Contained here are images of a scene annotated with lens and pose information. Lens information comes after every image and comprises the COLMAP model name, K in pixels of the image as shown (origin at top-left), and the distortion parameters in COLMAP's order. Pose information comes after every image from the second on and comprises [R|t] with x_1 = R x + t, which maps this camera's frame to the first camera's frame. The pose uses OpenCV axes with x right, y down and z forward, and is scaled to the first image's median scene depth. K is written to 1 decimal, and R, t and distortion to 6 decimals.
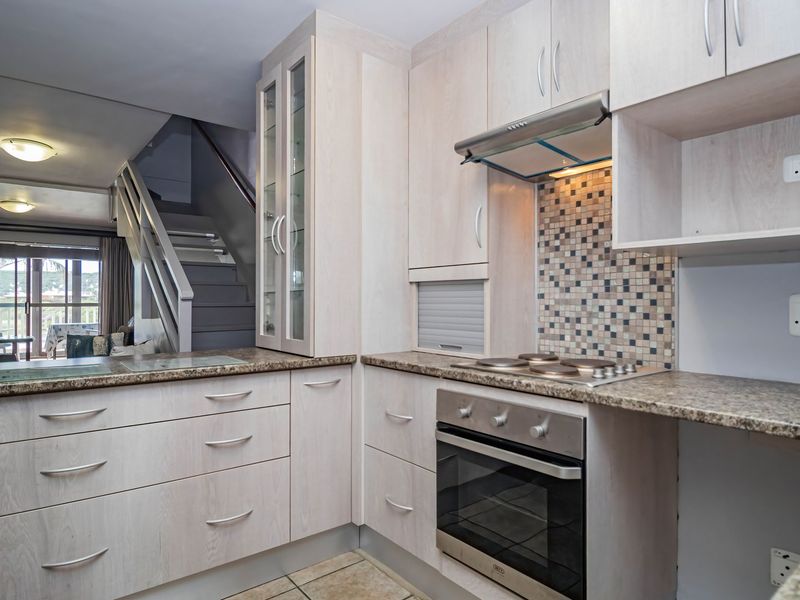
lens RADIAL K [[493.6, 0, 404.4], [0, 493.6, 300.4], [0, 0, 1]] dist [-0.004368, -0.012493]
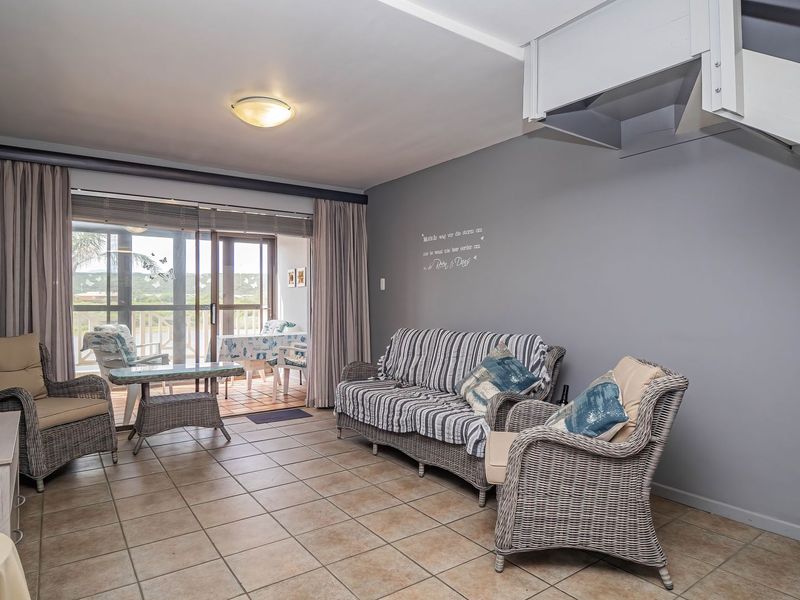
lens RADIAL K [[493.6, 0, 396.5], [0, 493.6, 299.0], [0, 0, 1]] dist [-0.004368, -0.012493]
pose [[0.998052, -0.001387, -0.062365, -1.935990], [0.001155, 0.999992, -0.003752, 0.001155], [0.062370, 0.003673, 0.998046, 1.564375]]
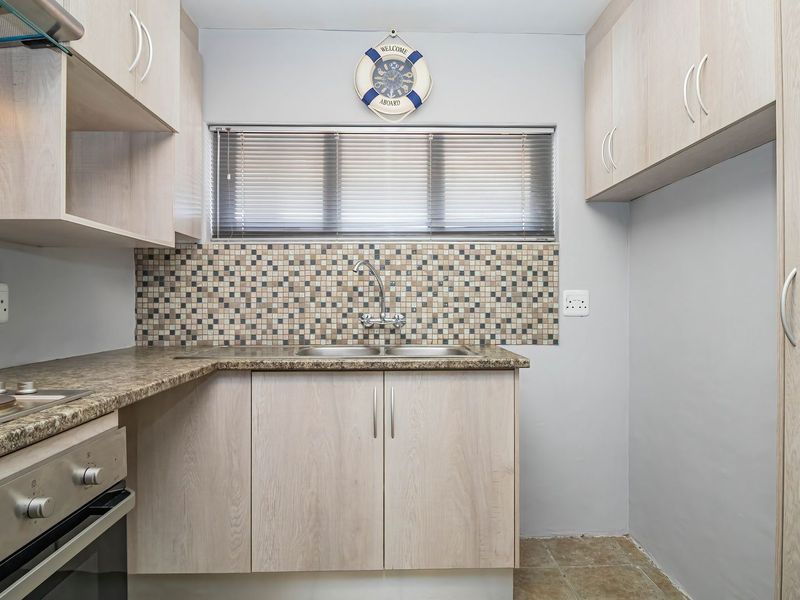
lens RADIAL K [[493.6, 0, 401.5], [0, 493.6, 303.5], [0, 0, 1]] dist [-0.004368, -0.012493]
pose [[-0.800360, -0.001513, 0.599518, -0.337760], [0.001277, 0.999990, 0.004229, 0.020537], [-0.599519, 0.004150, -0.800350, 0.928607]]
